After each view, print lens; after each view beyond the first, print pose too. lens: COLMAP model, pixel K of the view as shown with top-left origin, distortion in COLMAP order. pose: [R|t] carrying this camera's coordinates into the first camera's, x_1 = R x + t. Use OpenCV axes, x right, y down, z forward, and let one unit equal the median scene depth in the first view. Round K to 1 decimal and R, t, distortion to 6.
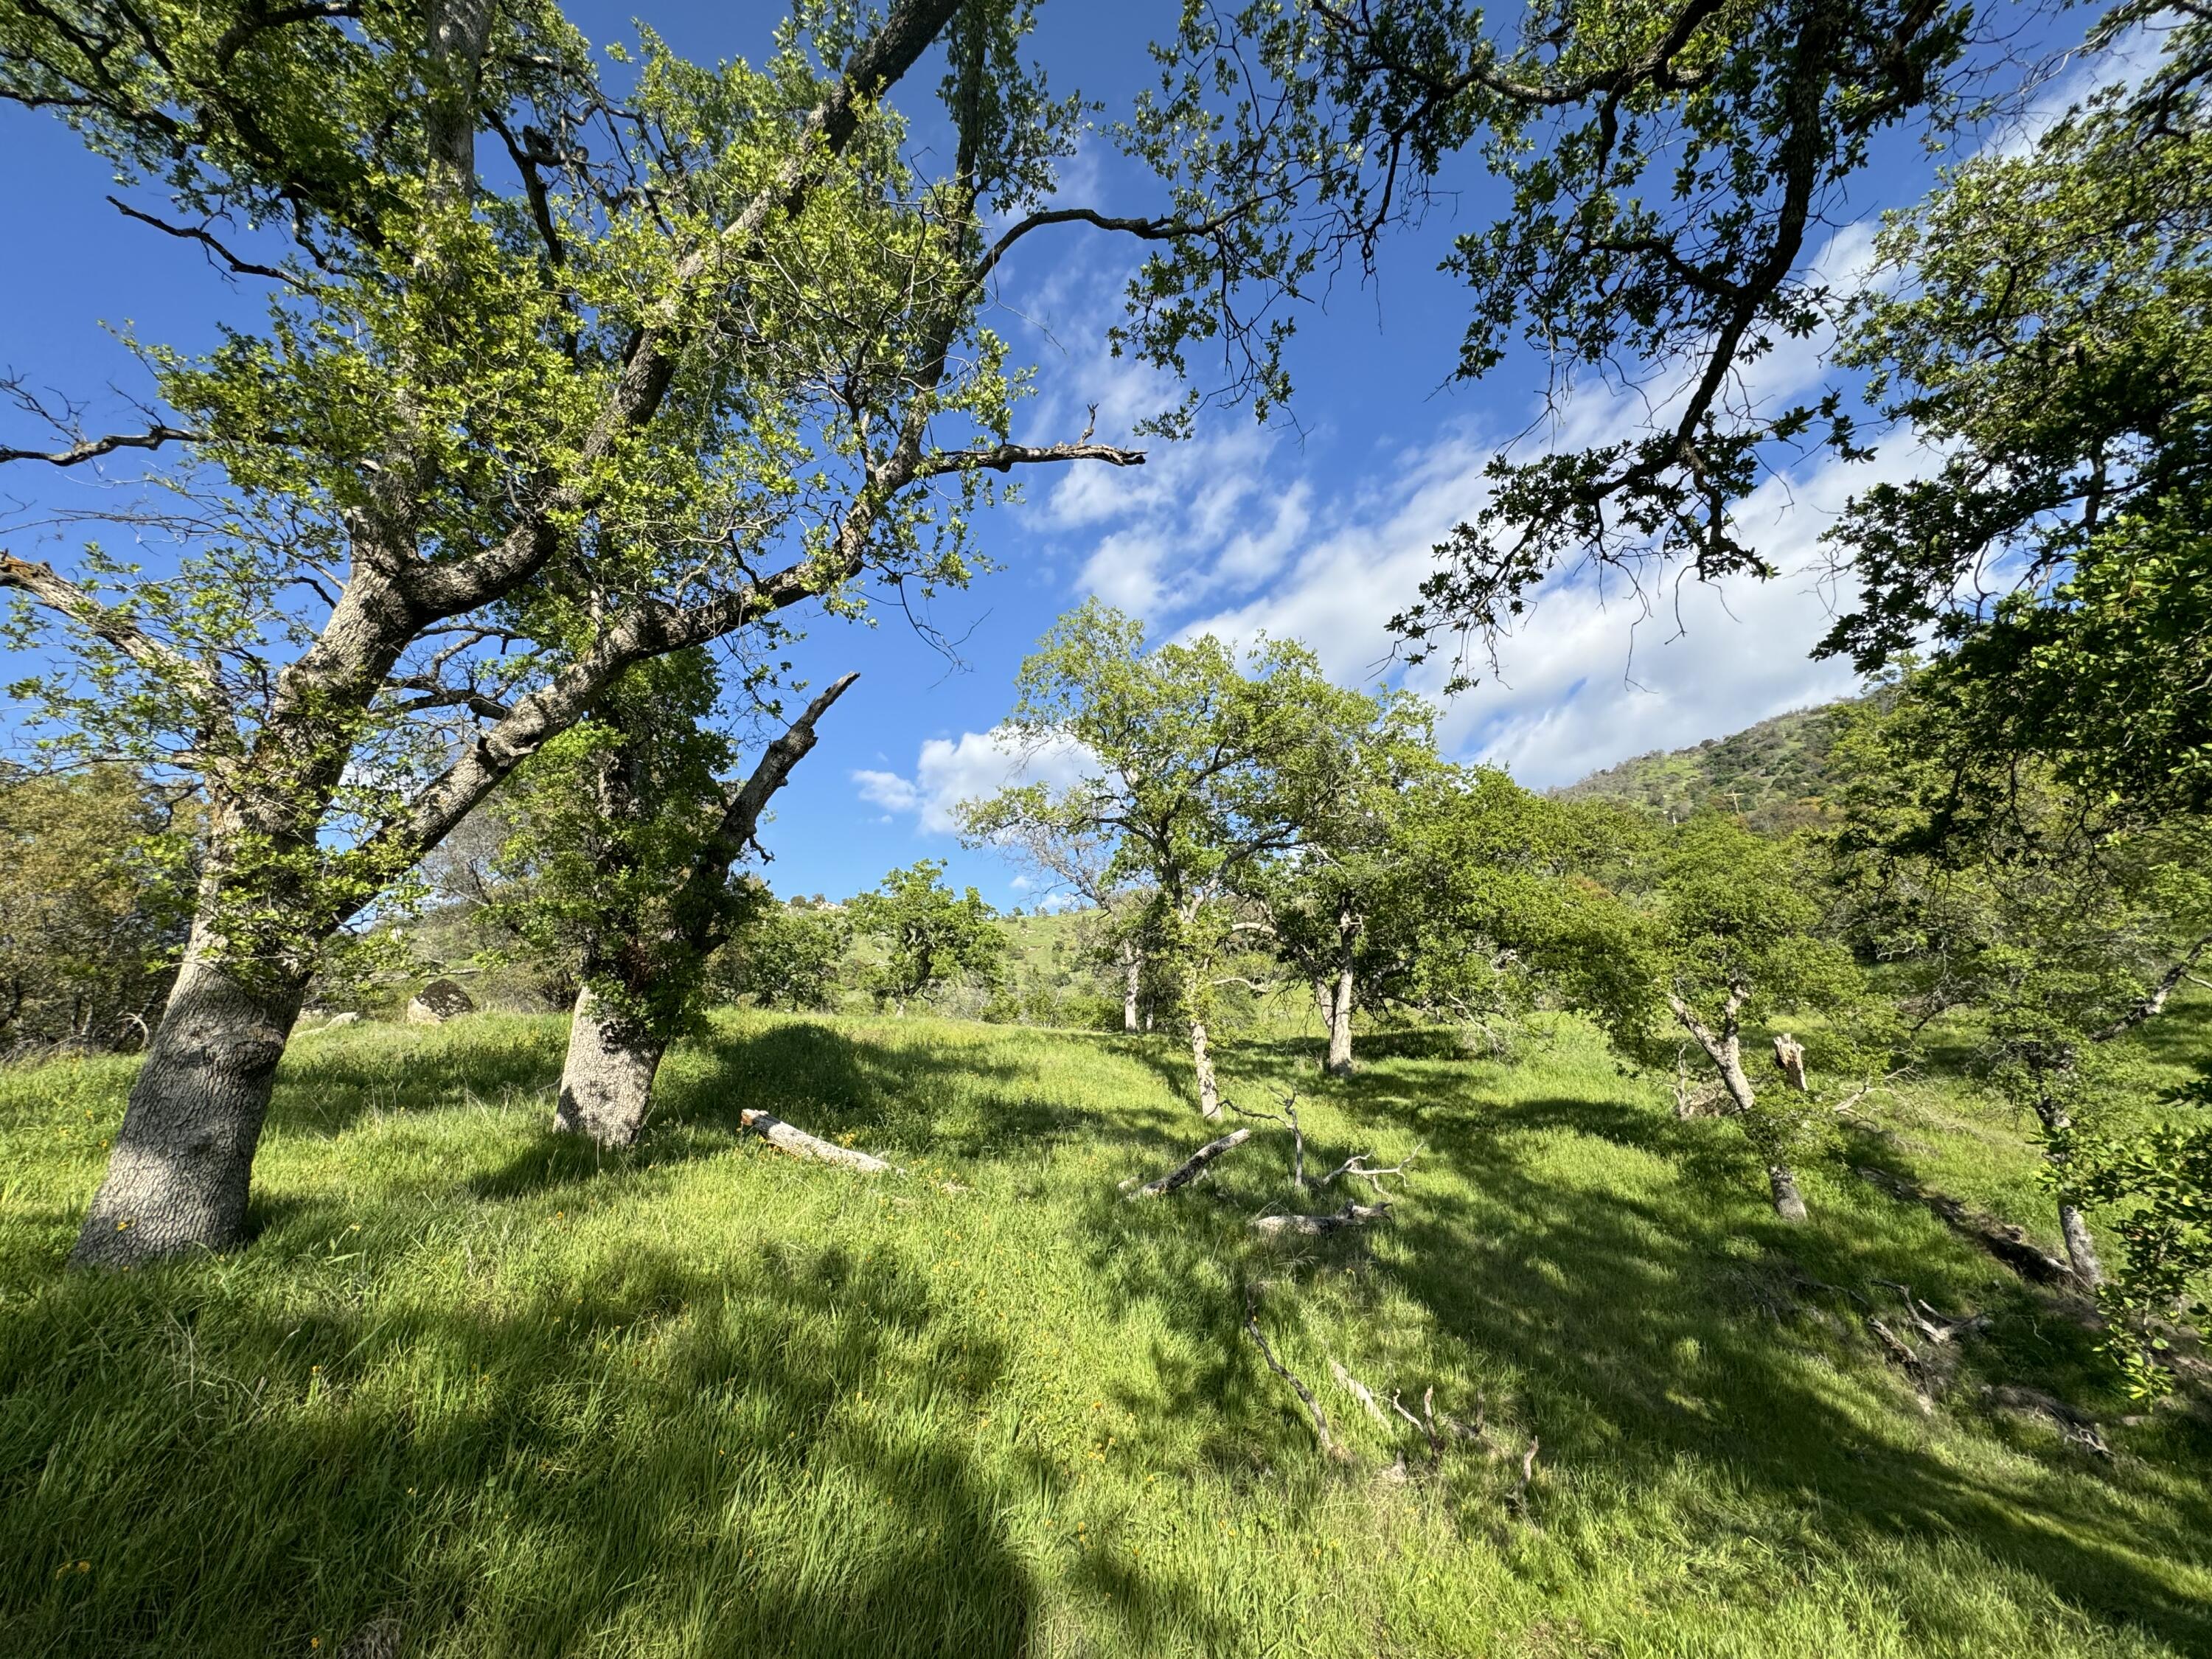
lens RADIAL K [[878.5, 0, 1105.8], [0, 878.5, 829.5], [0, 0, 1]] dist [-0.007268, 0.001521]
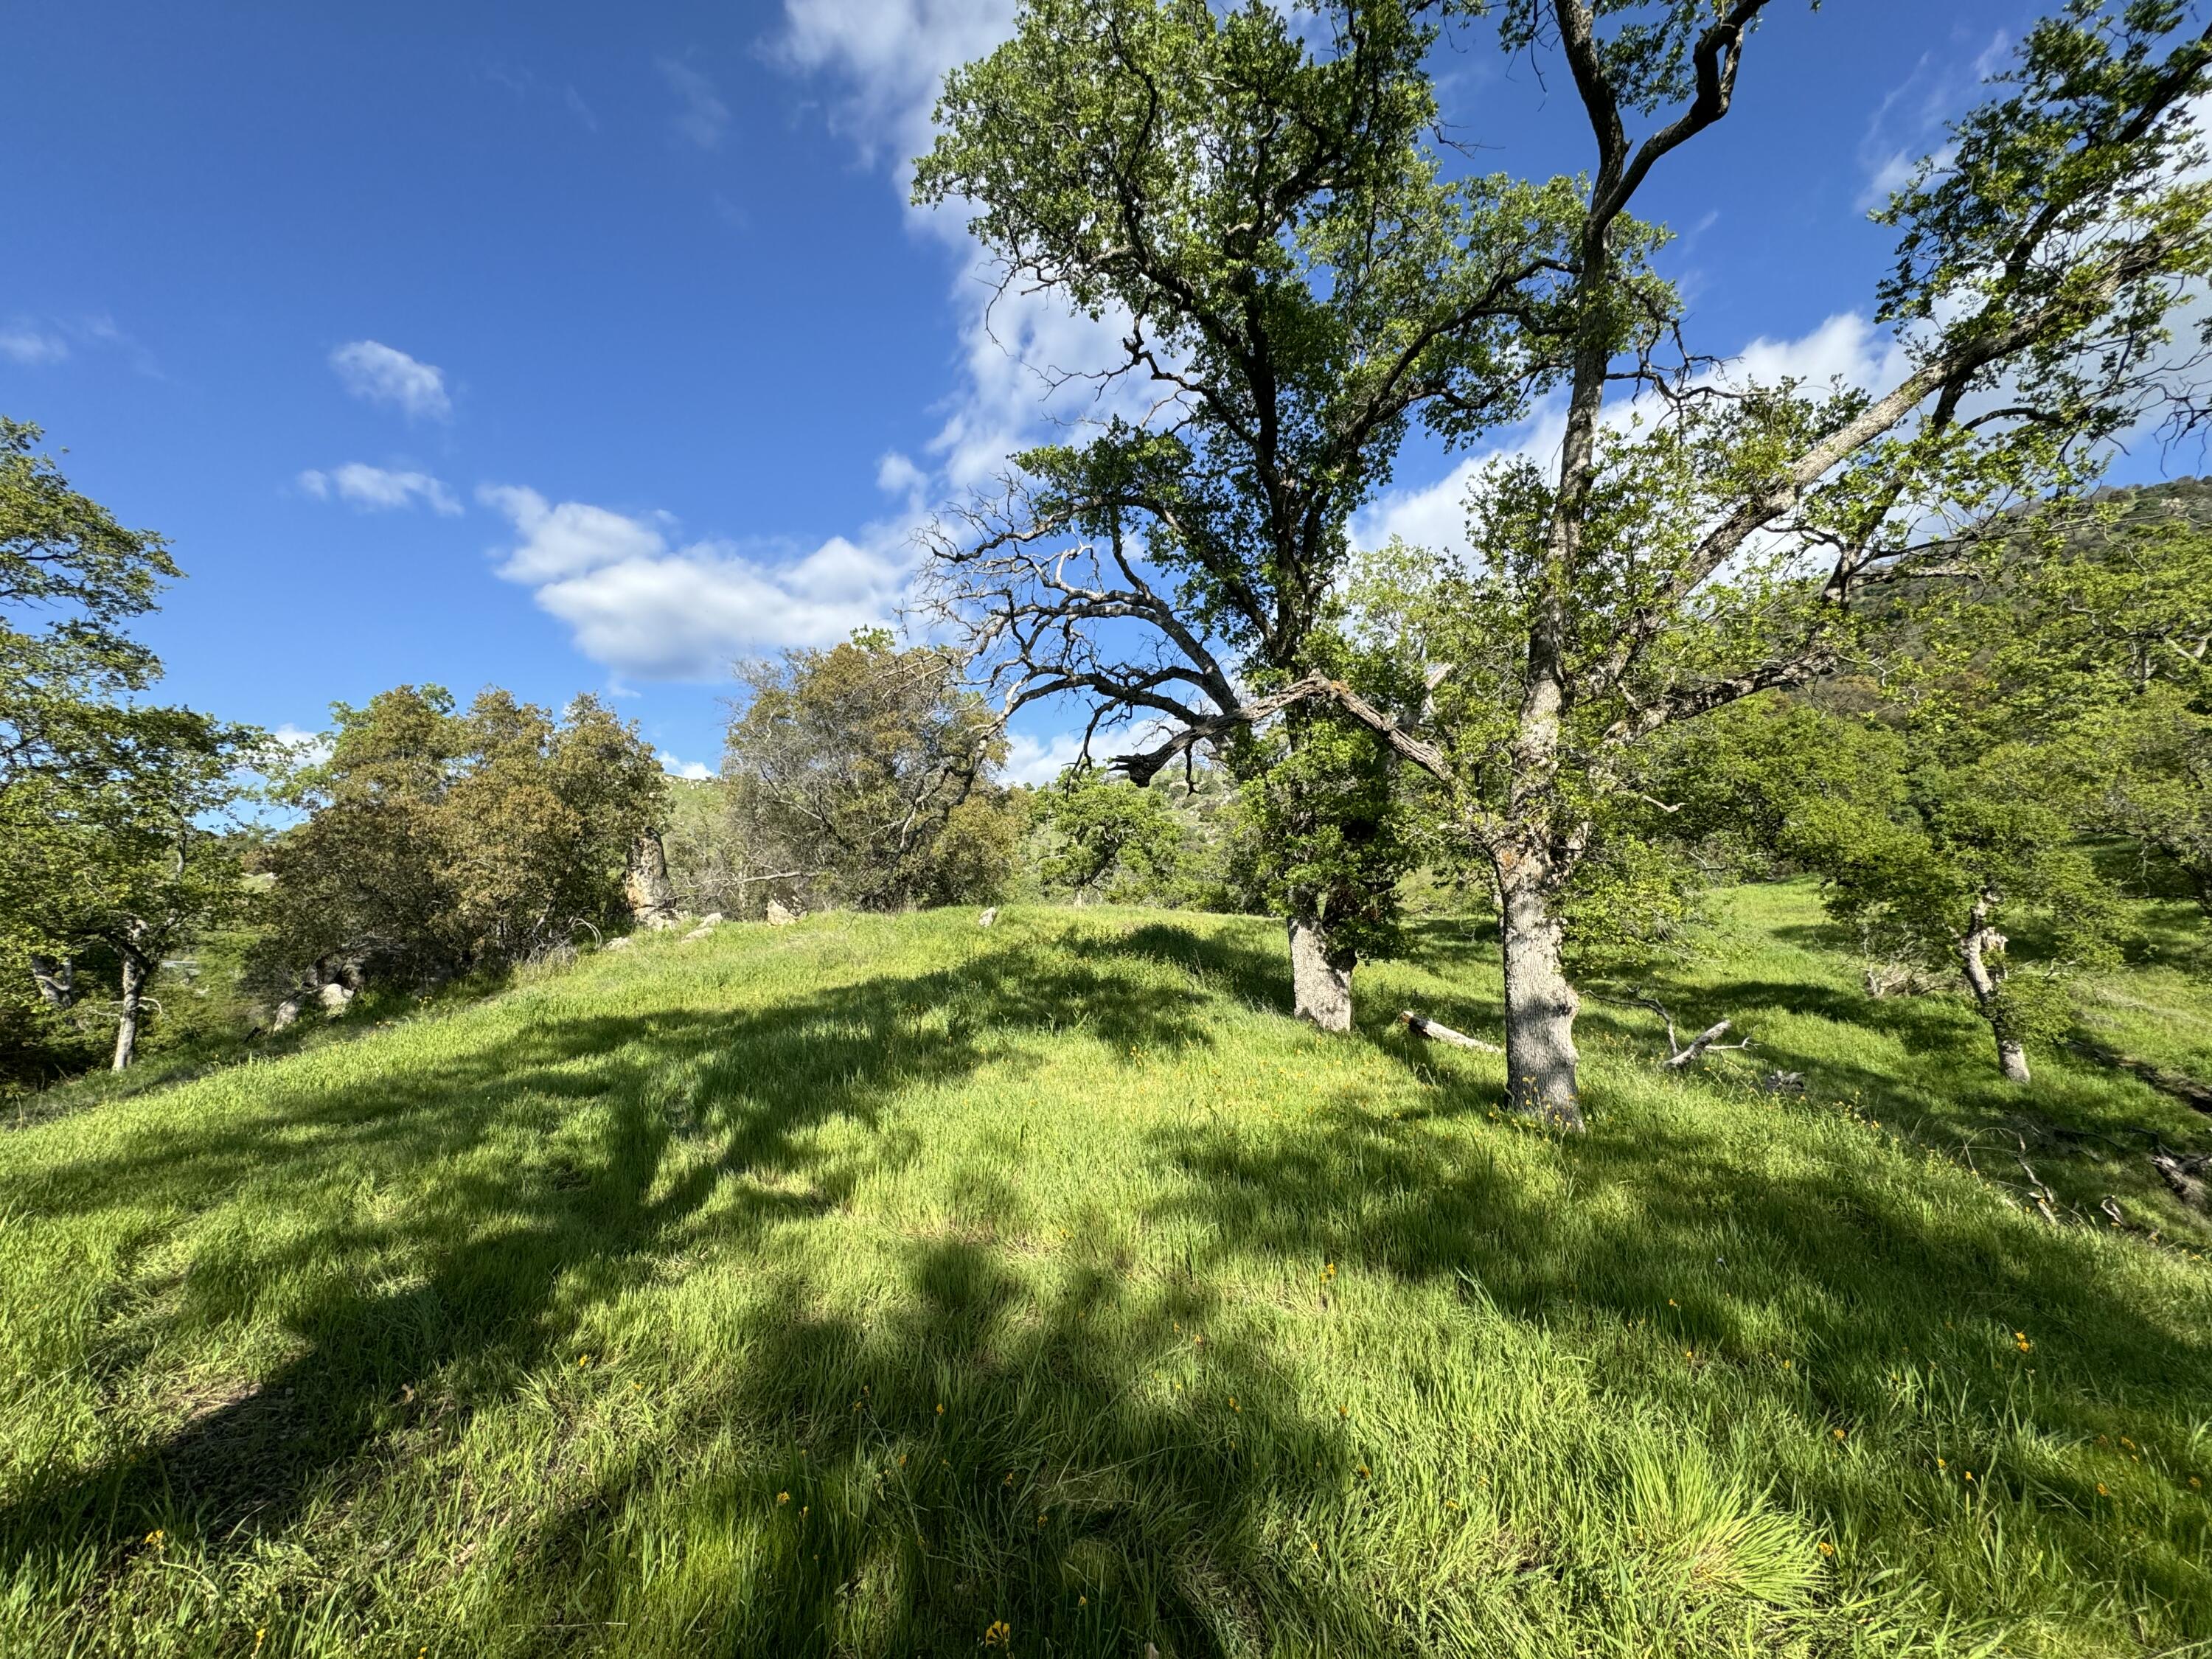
lens RADIAL K [[878.5, 0, 1103.1], [0, 878.5, 818.1], [0, 0, 1]] dist [-0.007268, 0.001521]
pose [[0.999863, -0.009443, 0.013609, -0.405716], [0.007618, 0.991698, 0.128365, -0.066263], [-0.014708, -0.128244, 0.991634, -0.104944]]
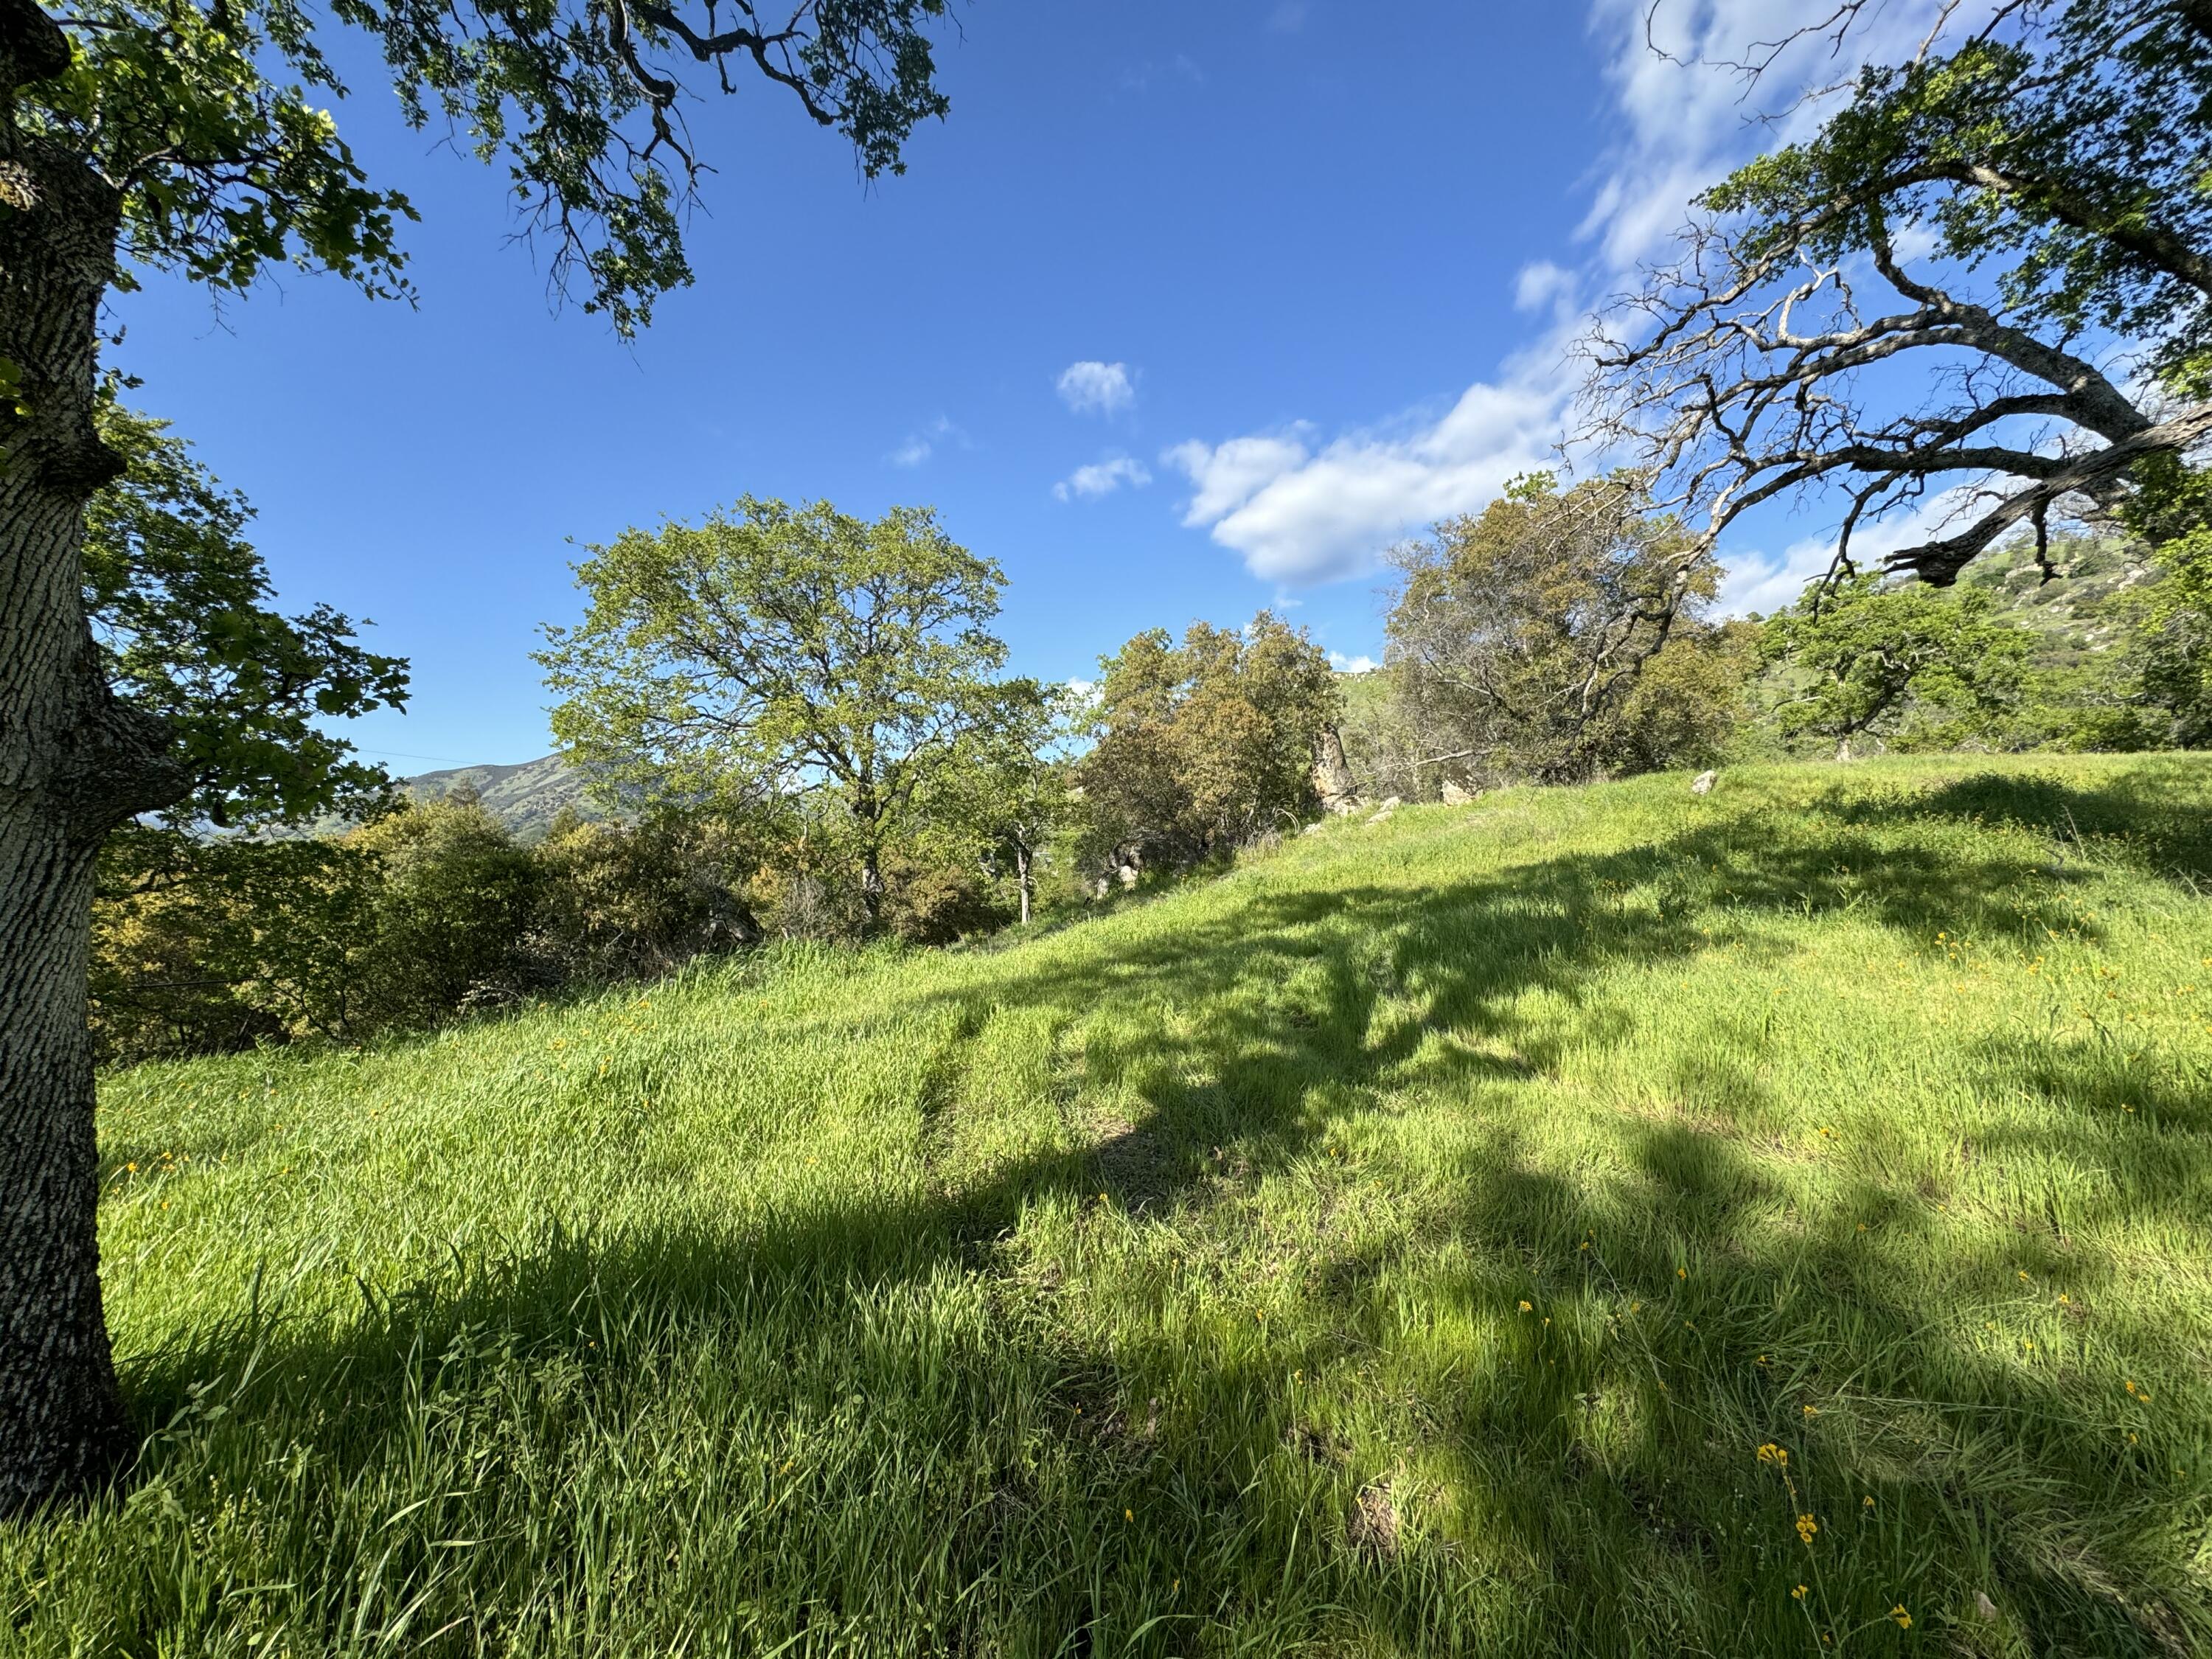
lens RADIAL K [[878.5, 0, 1099.4], [0, 878.5, 828.3], [0, 0, 1]] dist [-0.007268, 0.001521]
pose [[0.748093, -0.048621, -0.661811, -0.404512], [0.222618, 0.957906, 0.181267, -0.066800], [0.625139, -0.282936, 0.727426, -0.112871]]
